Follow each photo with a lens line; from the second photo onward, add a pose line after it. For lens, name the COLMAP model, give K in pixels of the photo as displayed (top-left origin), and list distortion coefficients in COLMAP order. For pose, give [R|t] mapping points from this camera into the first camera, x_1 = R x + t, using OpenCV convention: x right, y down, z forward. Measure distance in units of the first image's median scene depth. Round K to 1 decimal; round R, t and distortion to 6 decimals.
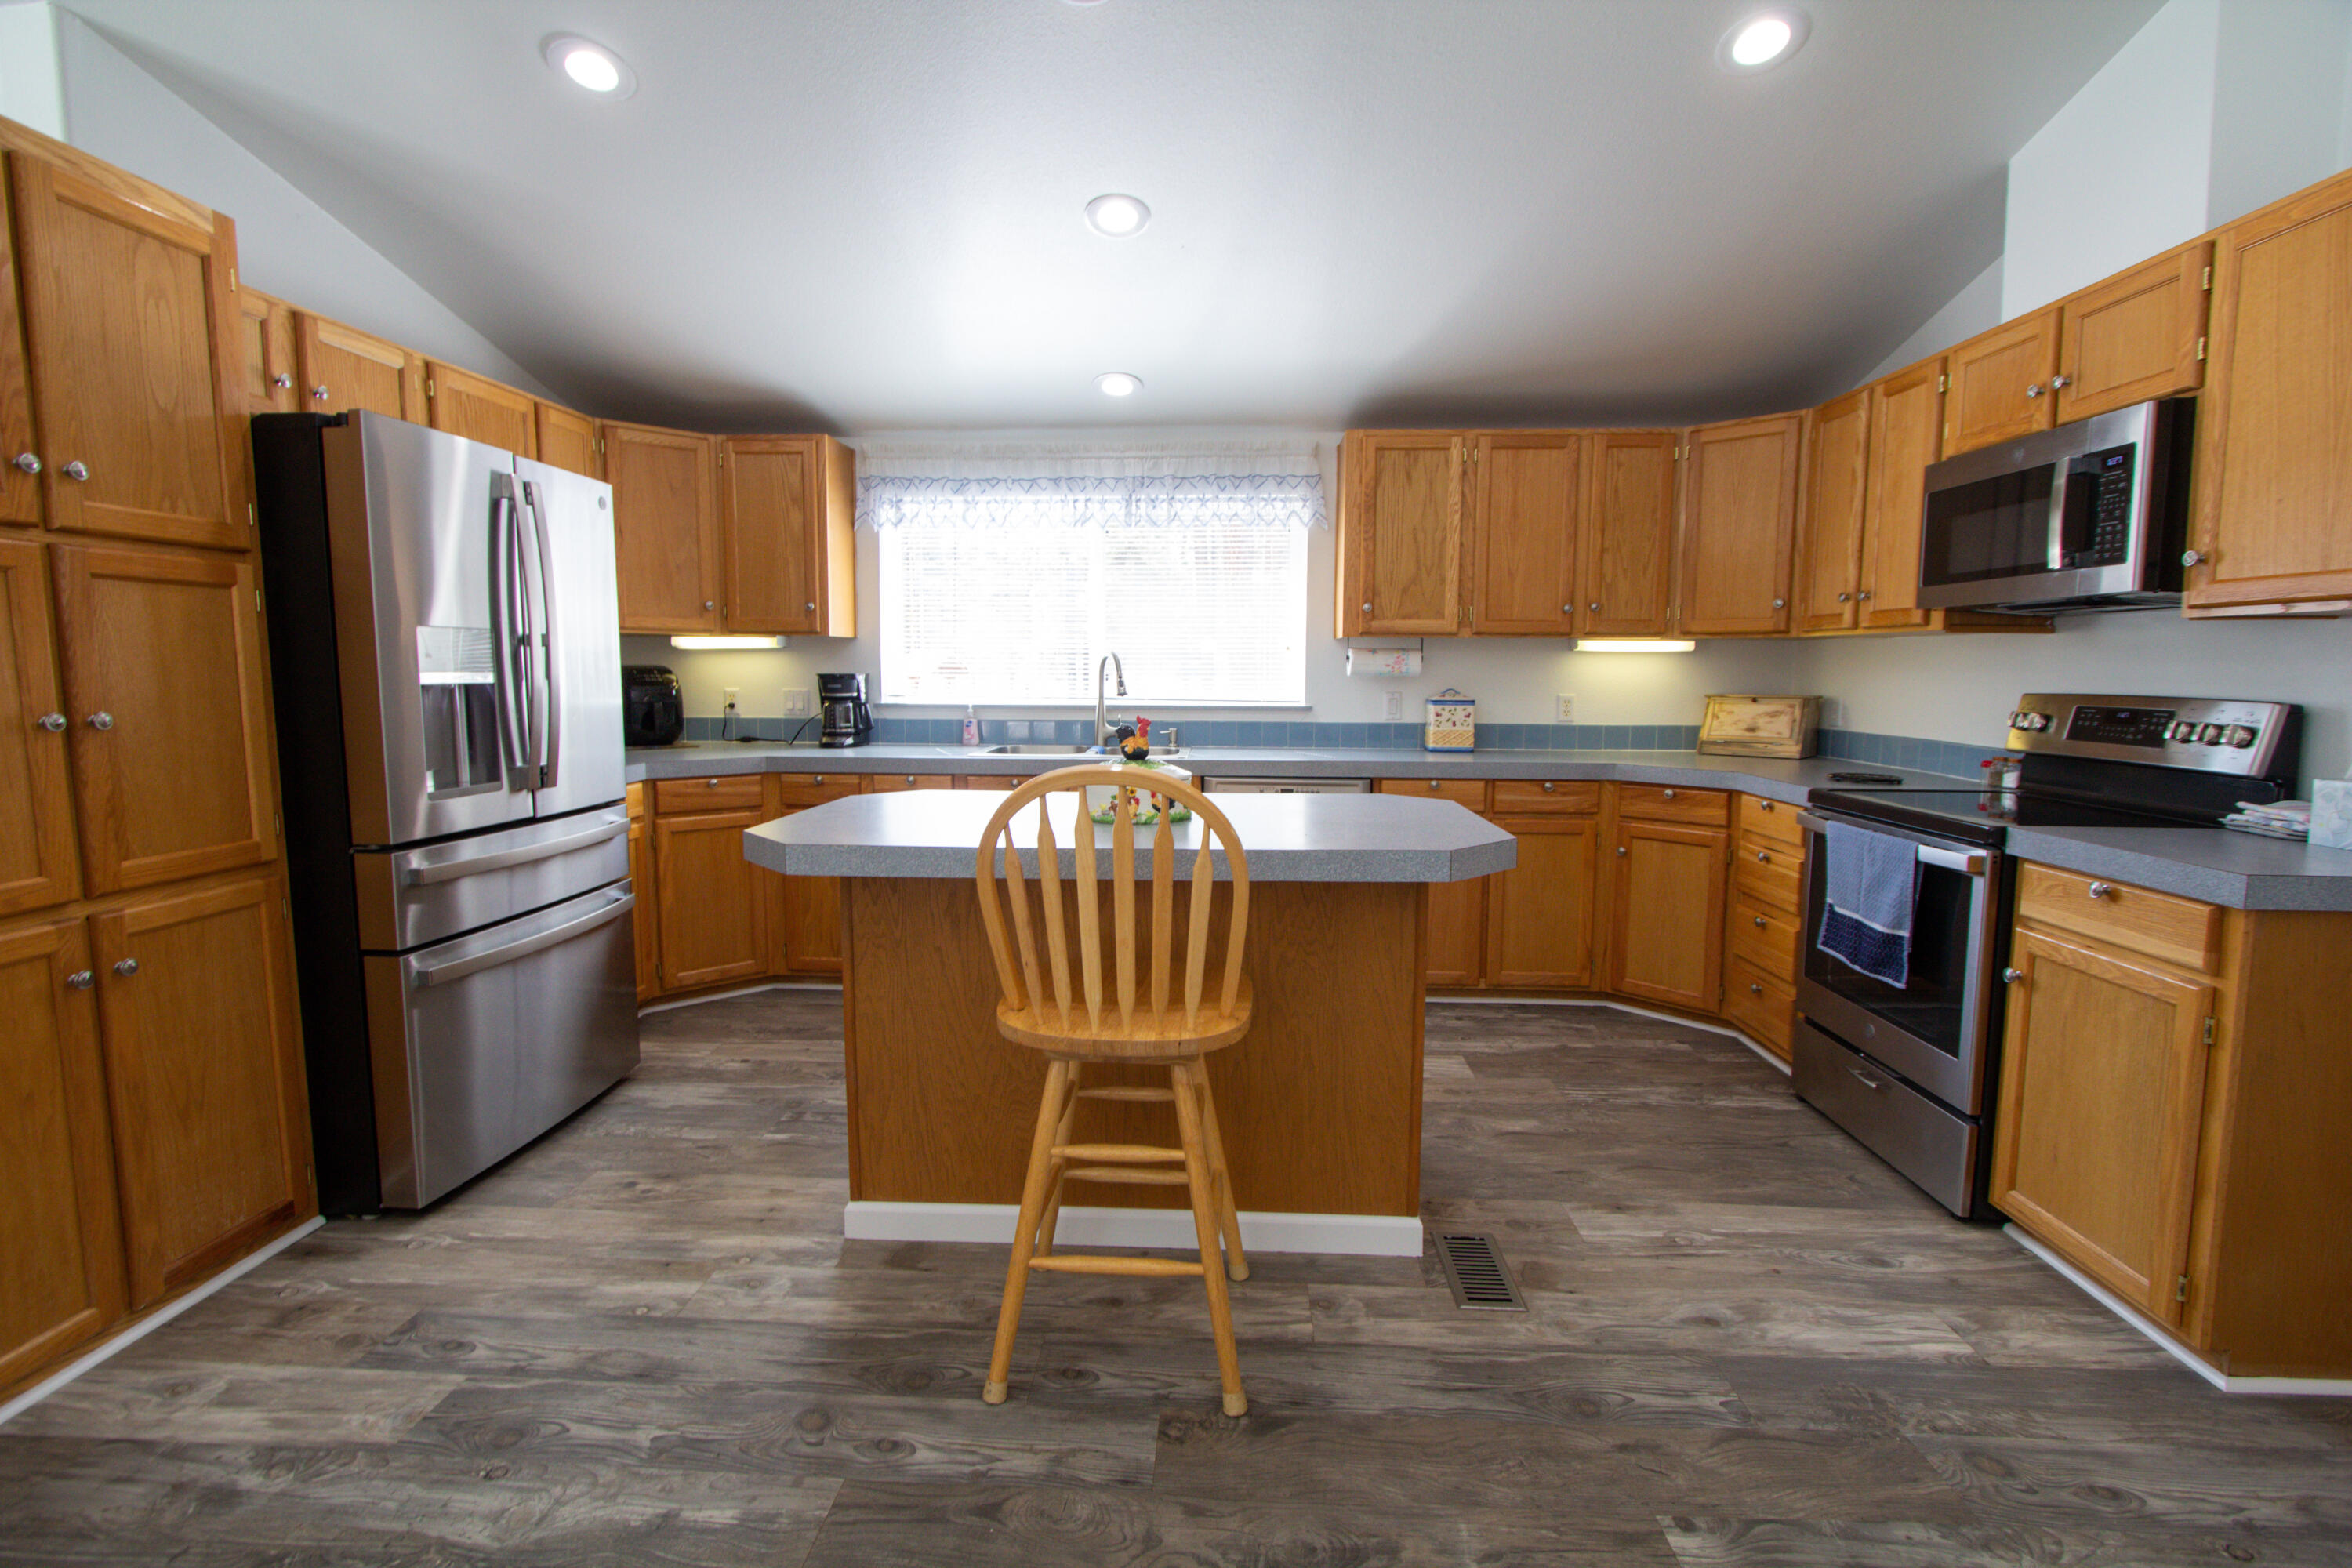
lens RADIAL K [[1076.5, 0, 1172.4], [0, 1076.5, 774.0], [0, 0, 1]] dist [-0.019100, 0.003609]
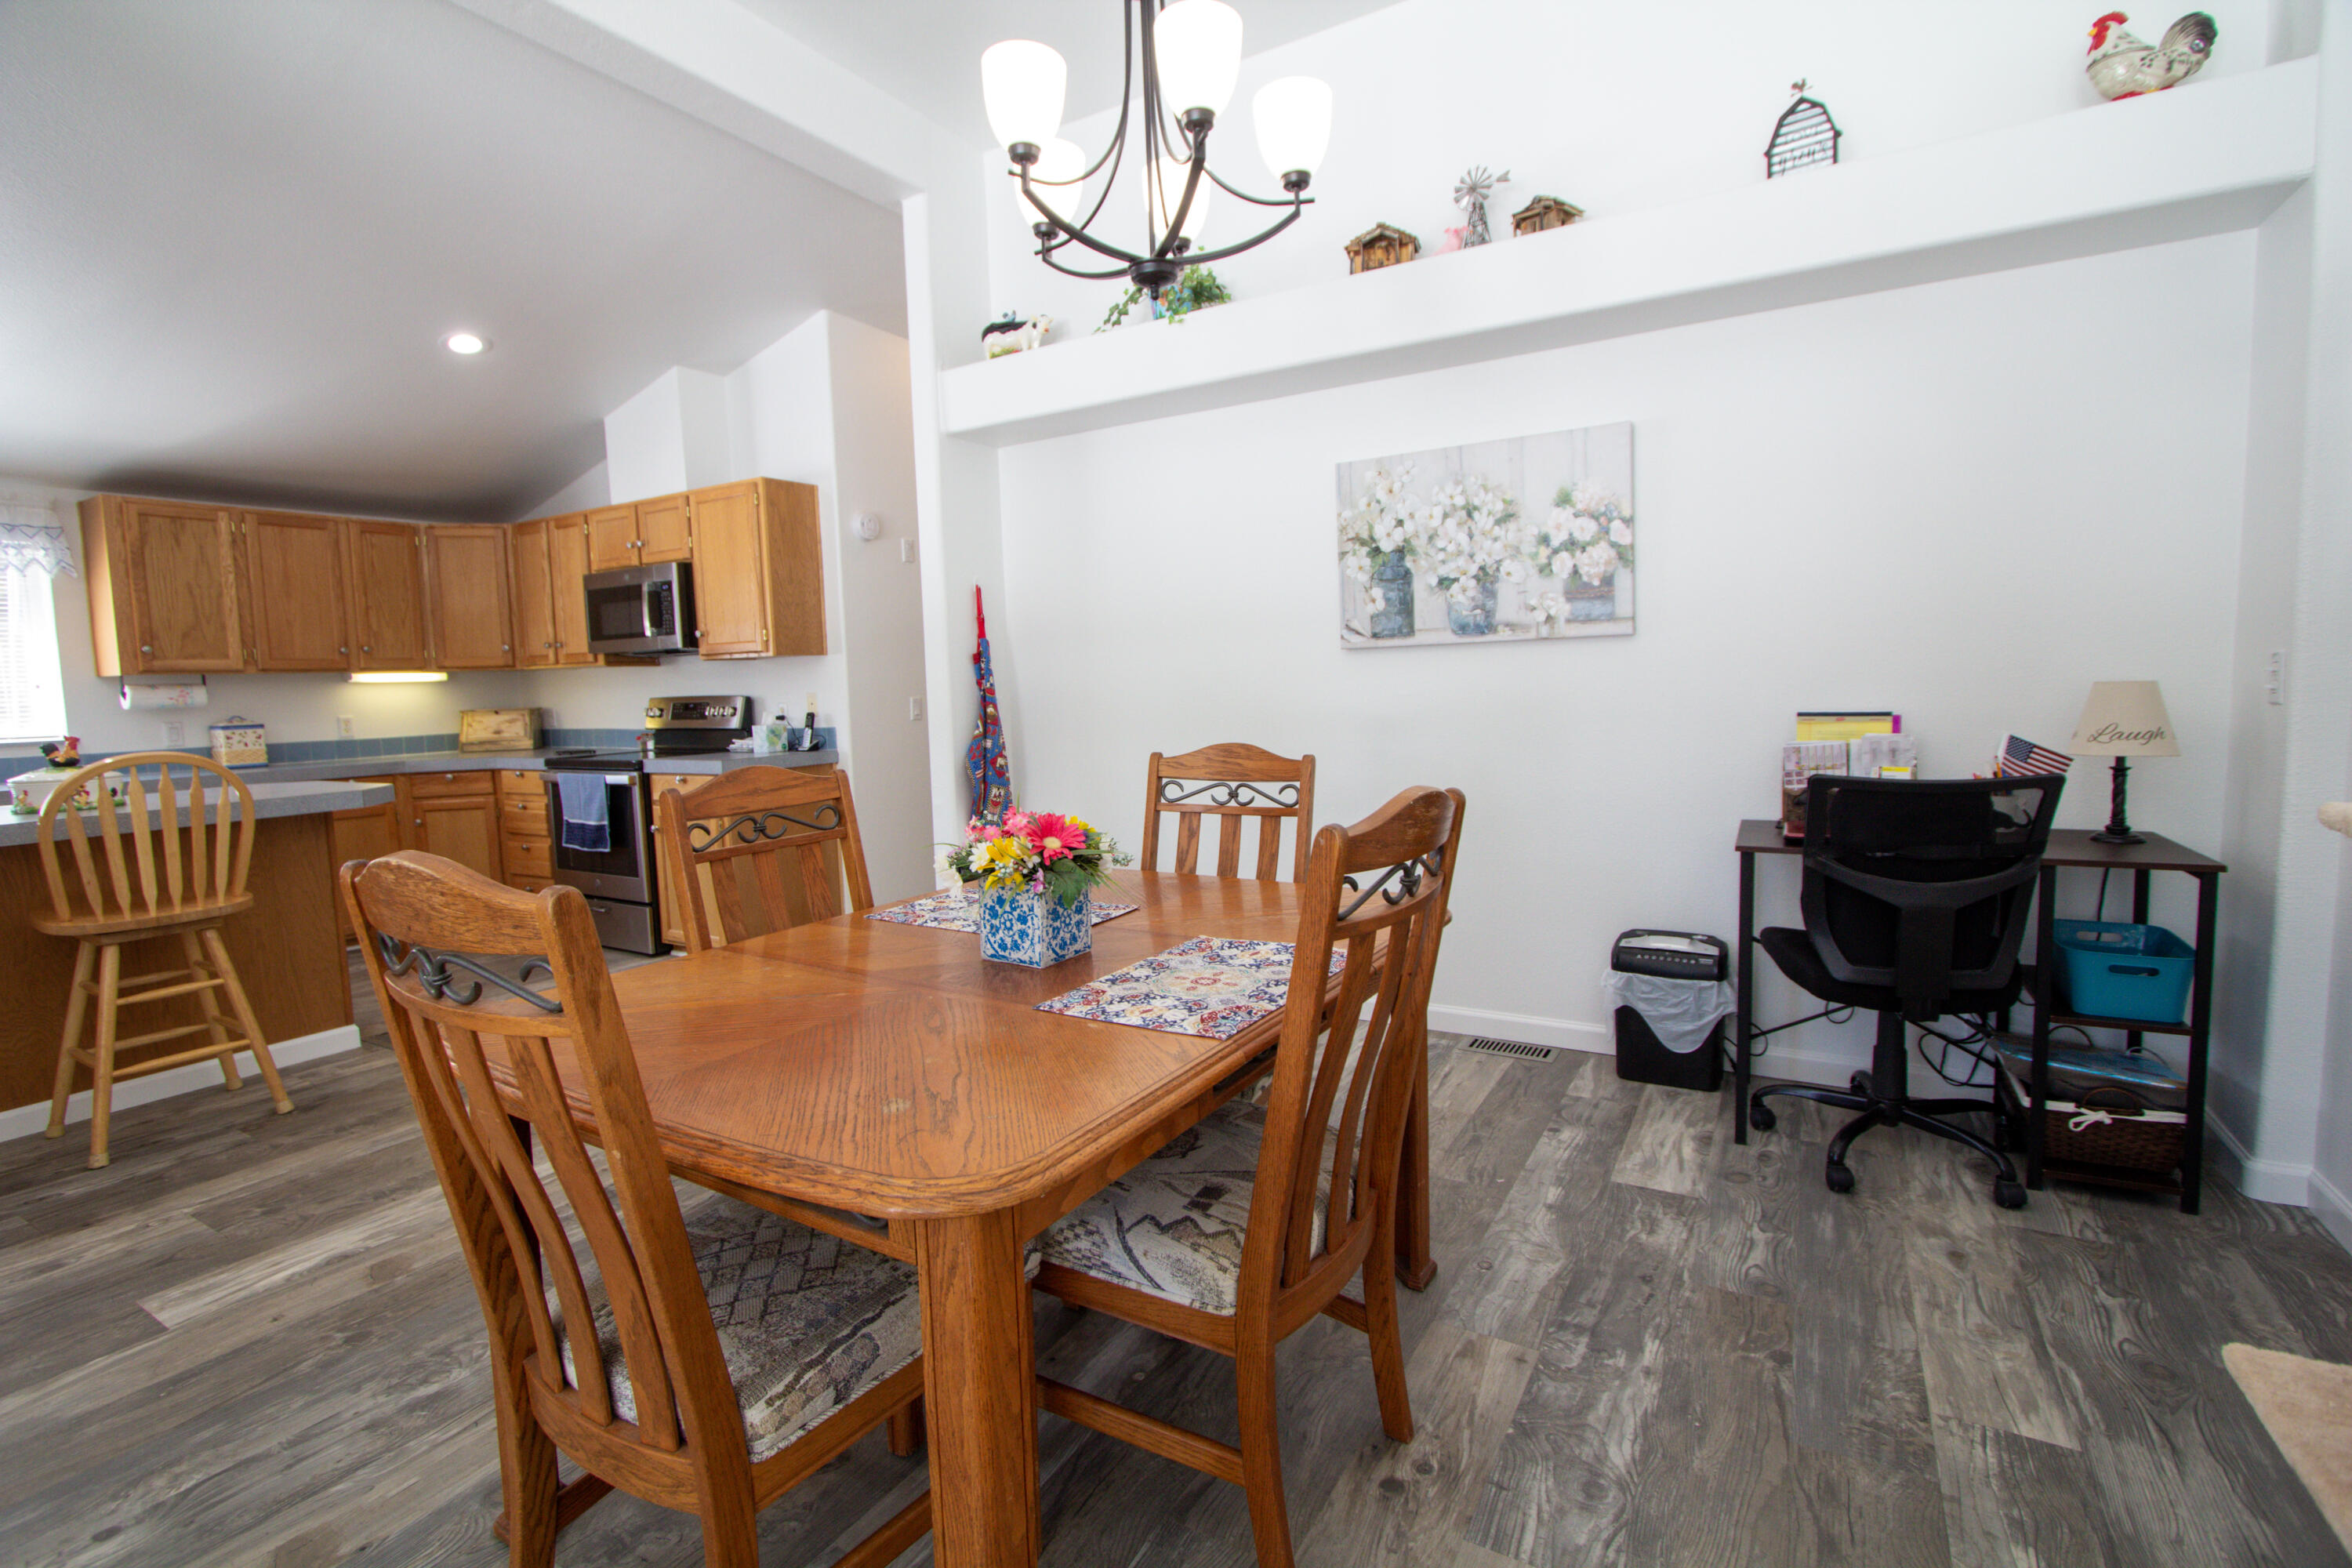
lens RADIAL K [[1076.5, 0, 1176.7], [0, 1076.5, 772.5], [0, 0, 1]] dist [-0.019100, 0.003609]
pose [[0.462381, -0.094522, 0.881629, -0.364615], [0.119037, 0.991918, 0.043916, 0.066309], [-0.878655, 0.084640, 0.469896, -0.562215]]
